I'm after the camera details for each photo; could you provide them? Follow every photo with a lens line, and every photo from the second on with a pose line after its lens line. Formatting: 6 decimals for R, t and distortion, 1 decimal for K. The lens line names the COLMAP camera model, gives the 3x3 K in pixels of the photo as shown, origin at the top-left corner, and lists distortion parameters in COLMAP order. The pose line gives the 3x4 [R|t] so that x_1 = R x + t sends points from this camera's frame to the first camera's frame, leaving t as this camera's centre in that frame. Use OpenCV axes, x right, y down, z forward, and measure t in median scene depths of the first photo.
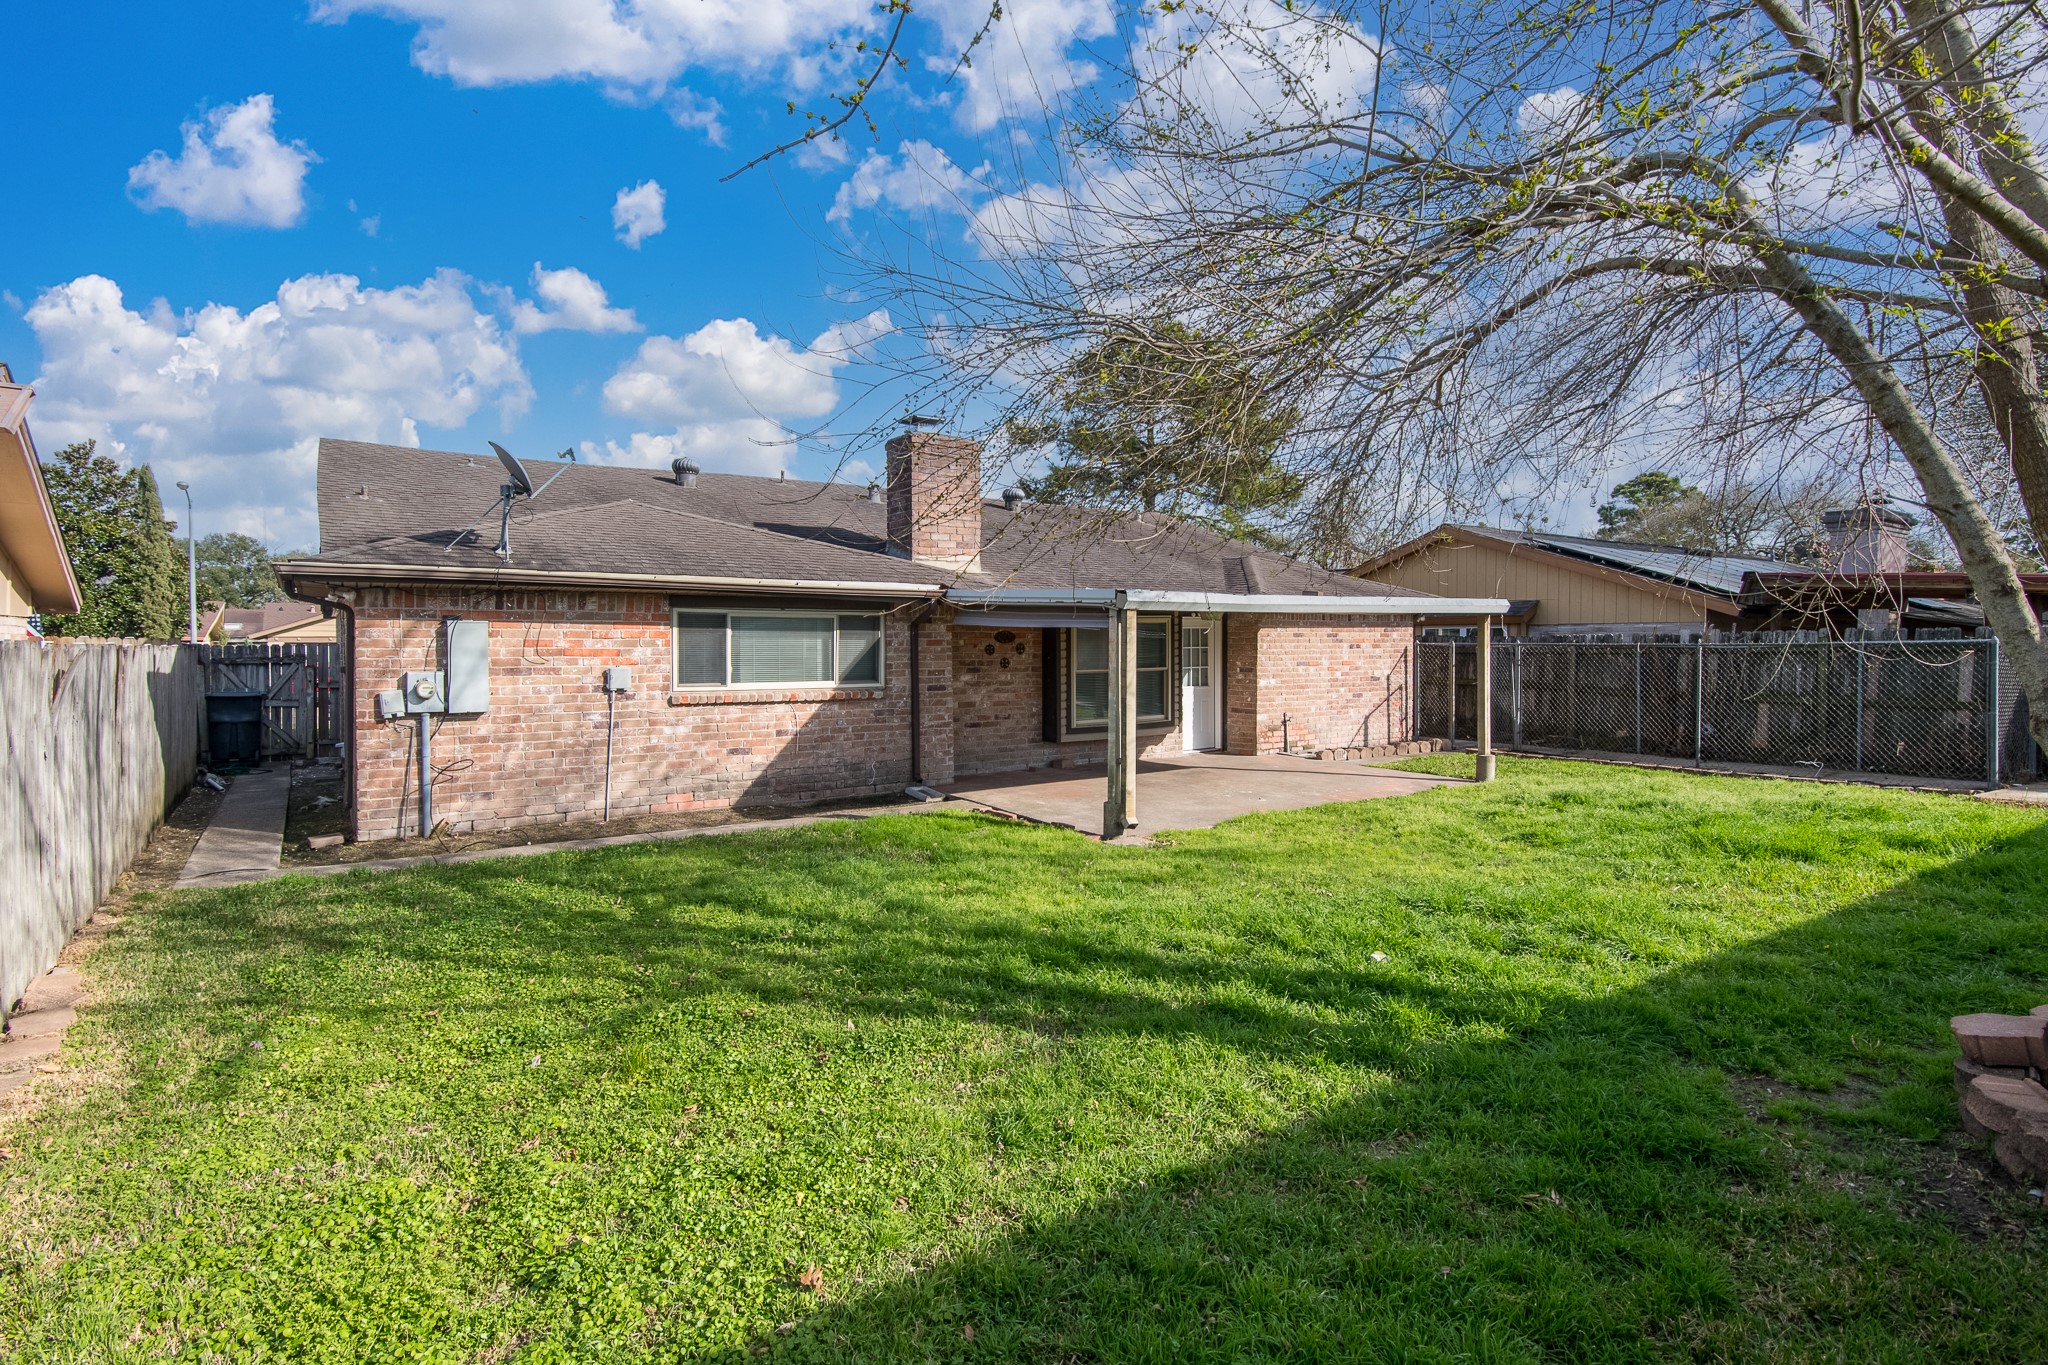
lens RADIAL K [[1026.6, 0, 1001.4], [0, 1026.6, 676.2], [0, 0, 1]] dist [-0.007196, -0.000461]
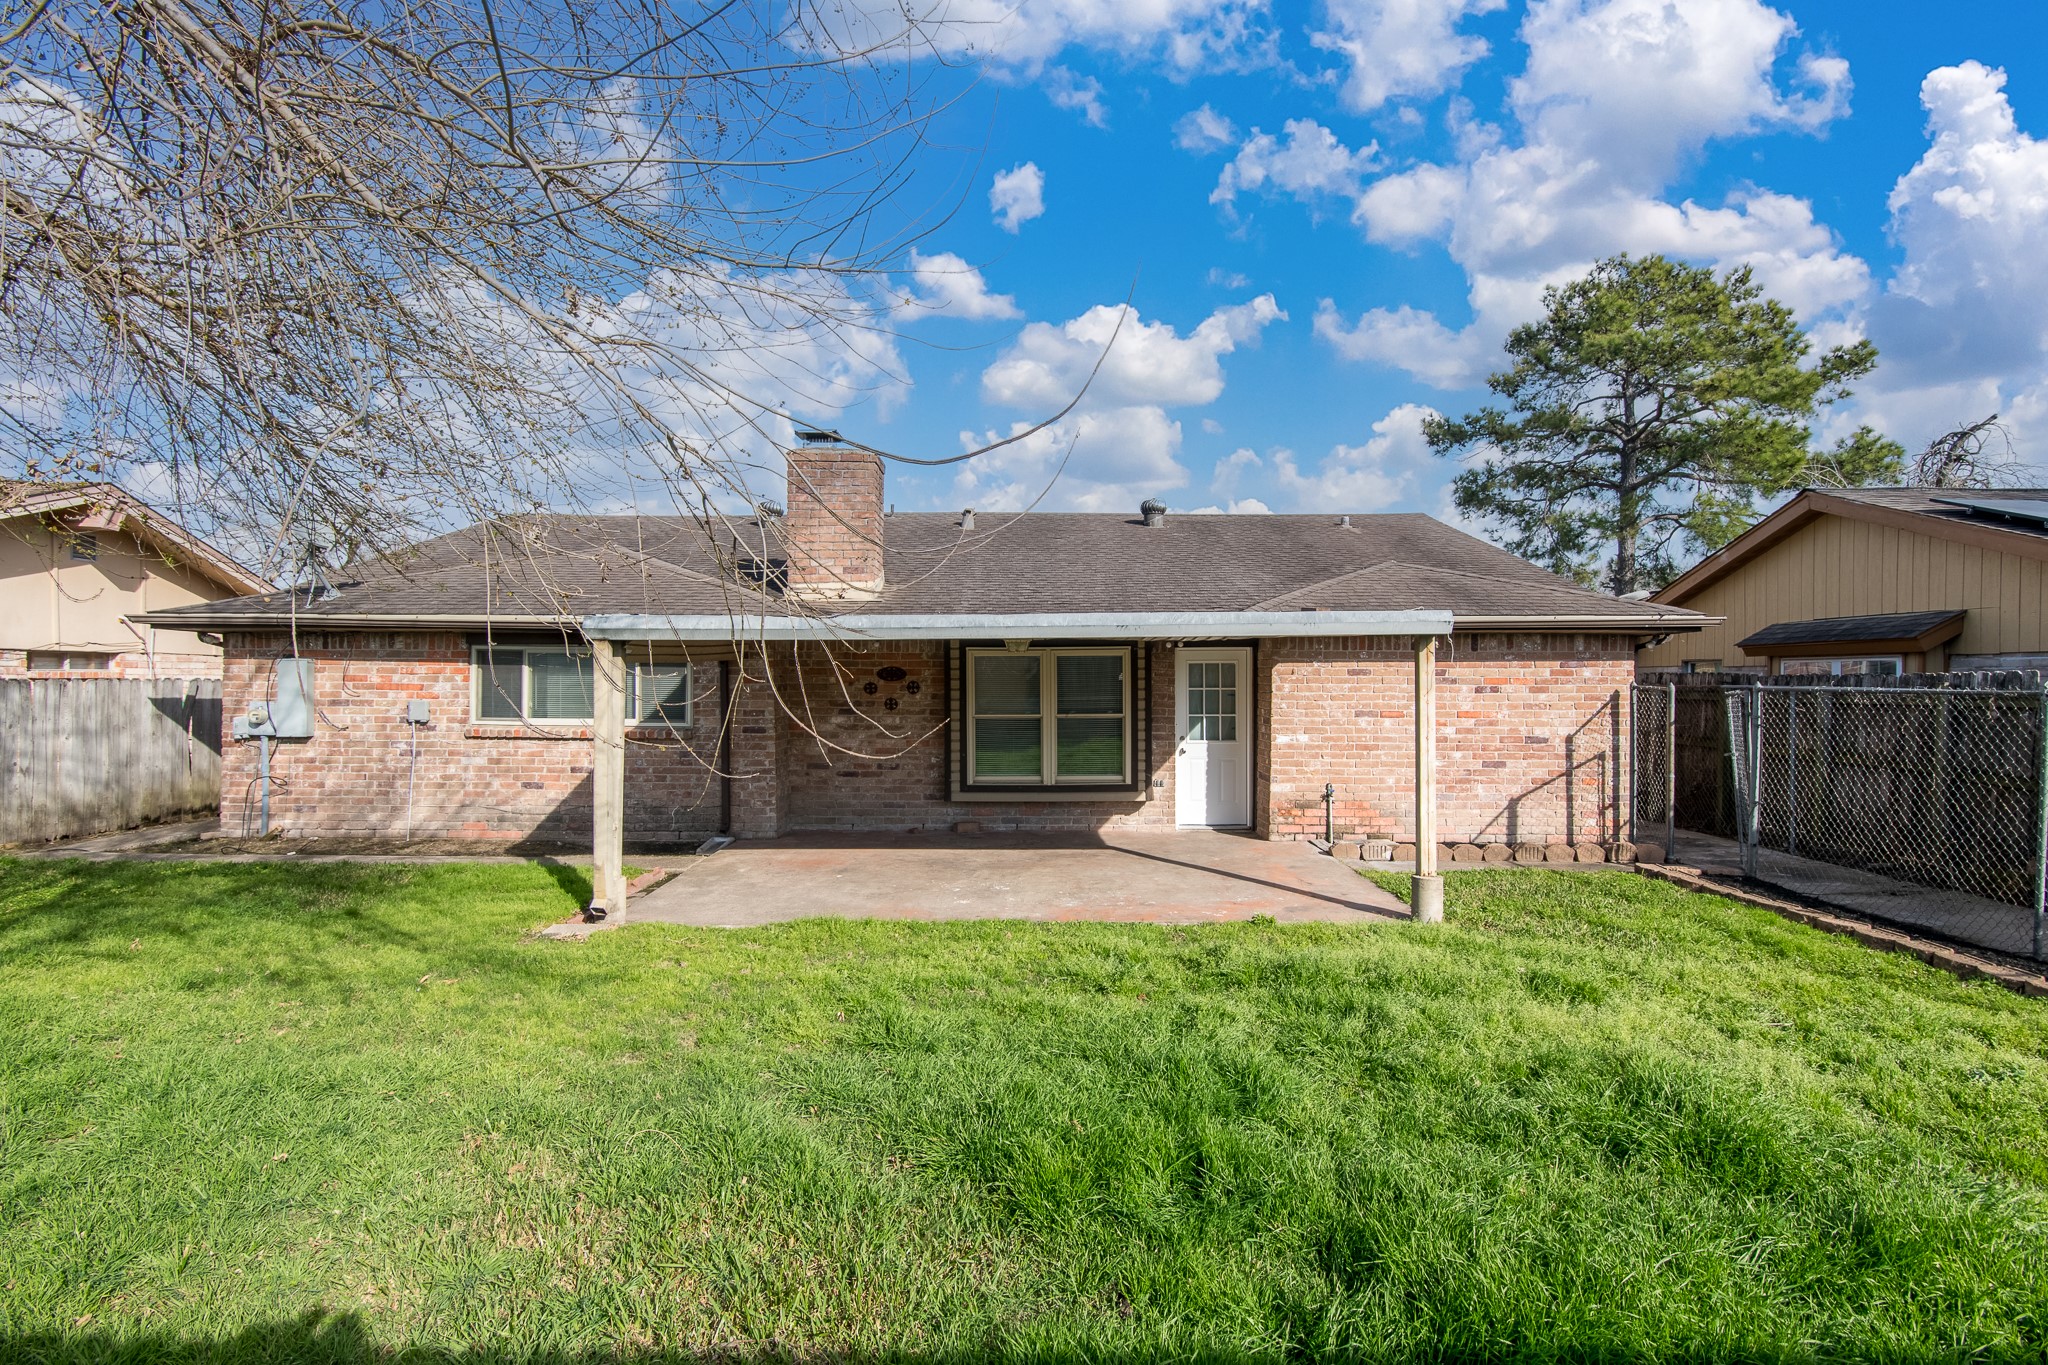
lens RADIAL K [[1026.6, 0, 1014.9], [0, 1026.6, 684.3], [0, 0, 1]] dist [-0.007196, -0.000461]
pose [[0.818794, 0.008760, -0.574020, 0.666522], [-0.023816, 0.999541, -0.018718, -0.018054], [0.573593, 0.028997, 0.818627, 0.409168]]
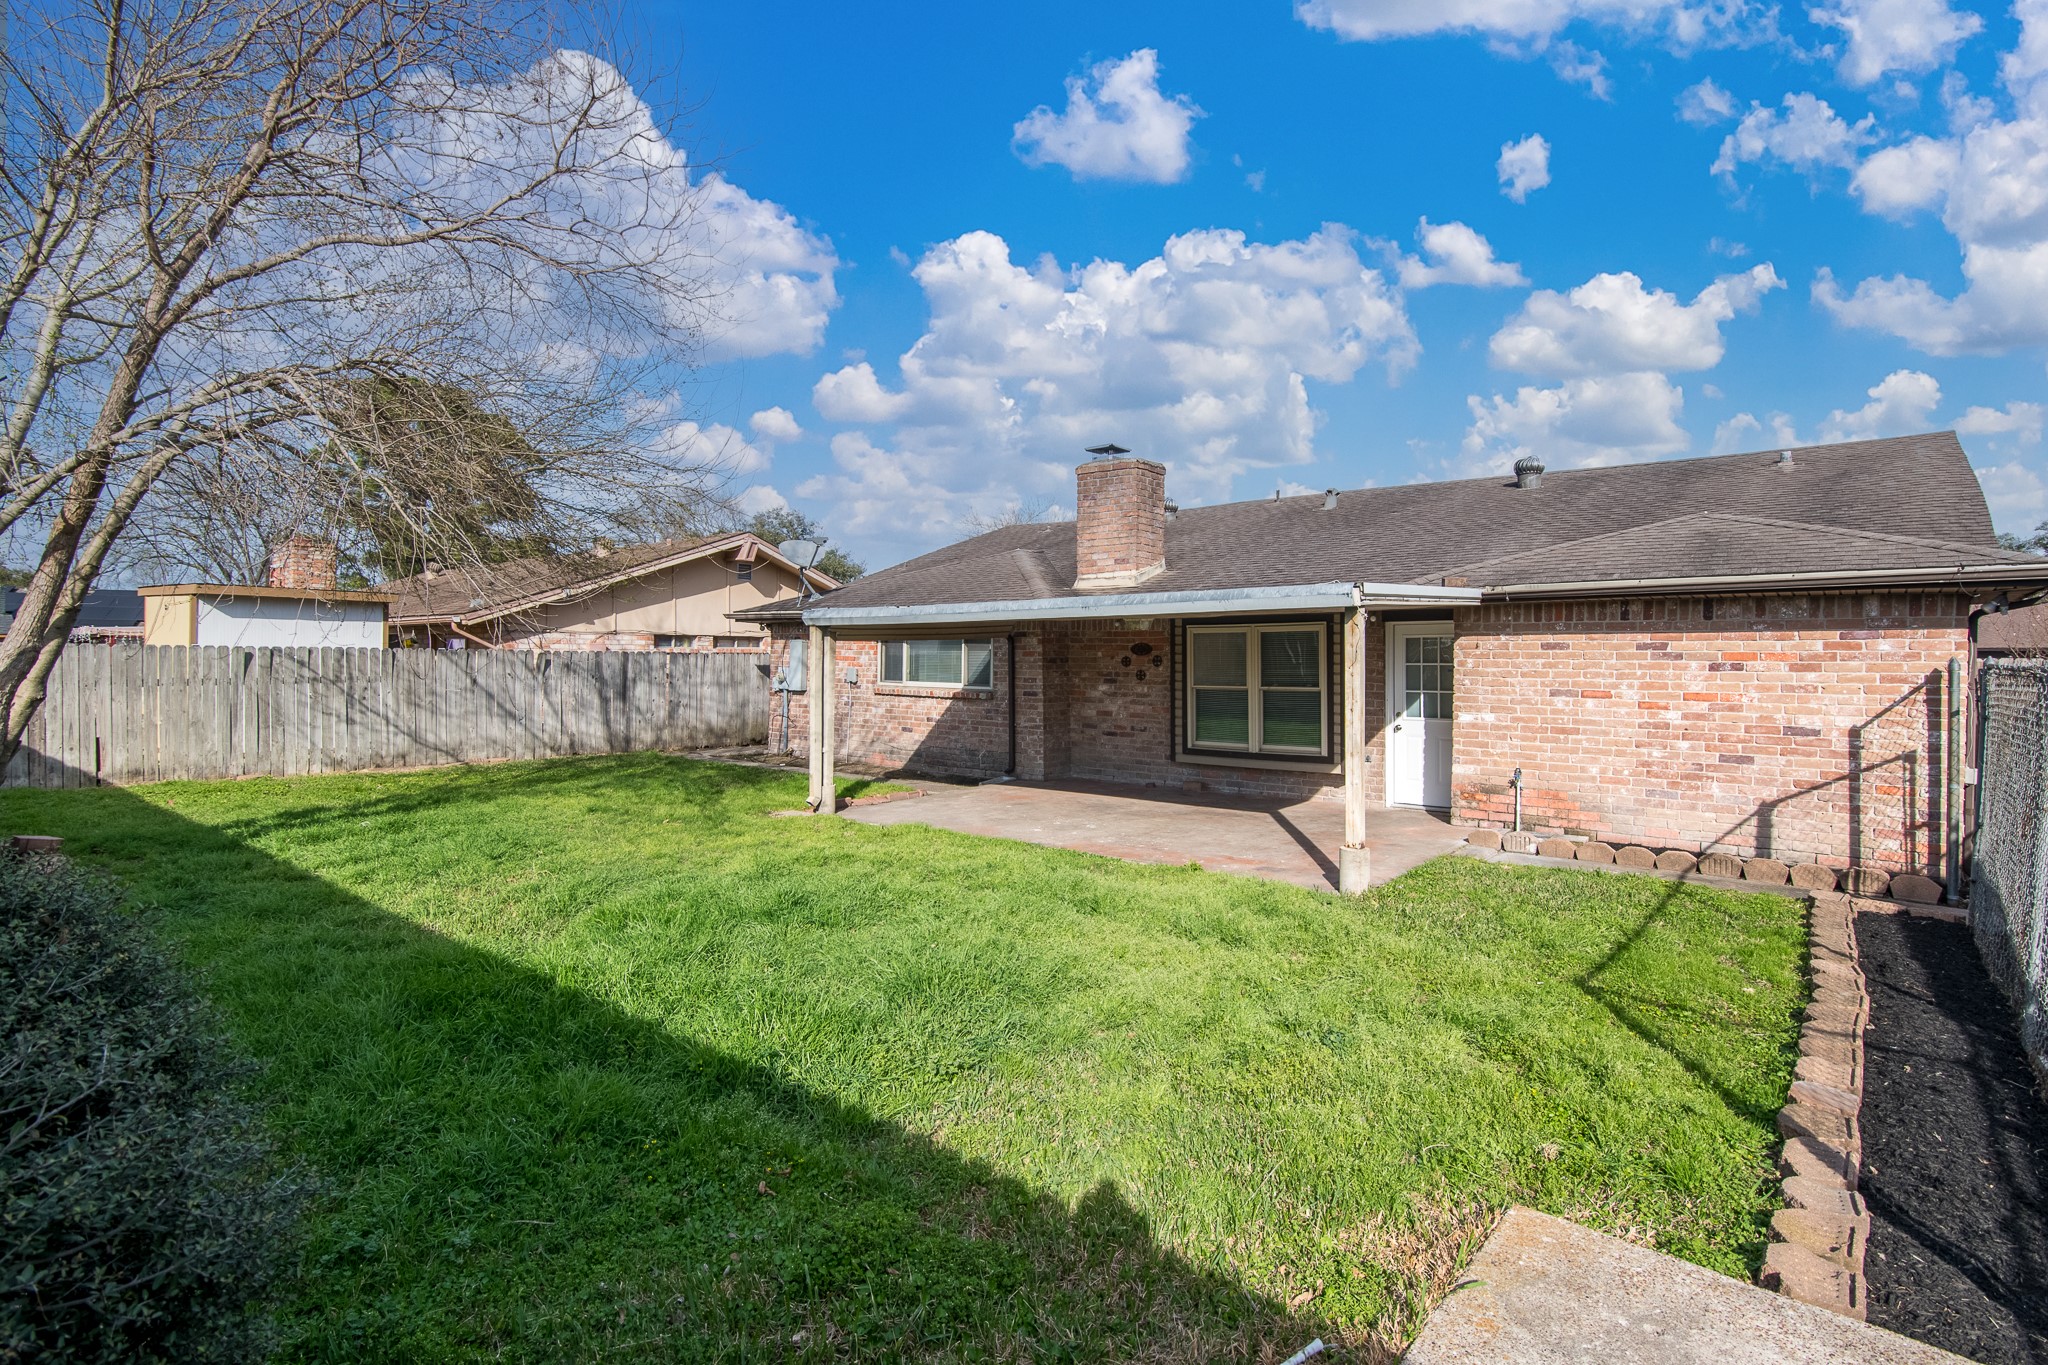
lens RADIAL K [[1026.6, 0, 1007.6], [0, 1026.6, 644.4], [0, 0, 1]] dist [-0.007196, -0.000461]
pose [[0.266055, -0.004288, -0.963948, 1.068904], [-0.037069, 0.999205, -0.014677, -0.026574], [0.963245, 0.039638, 0.265685, 0.699155]]
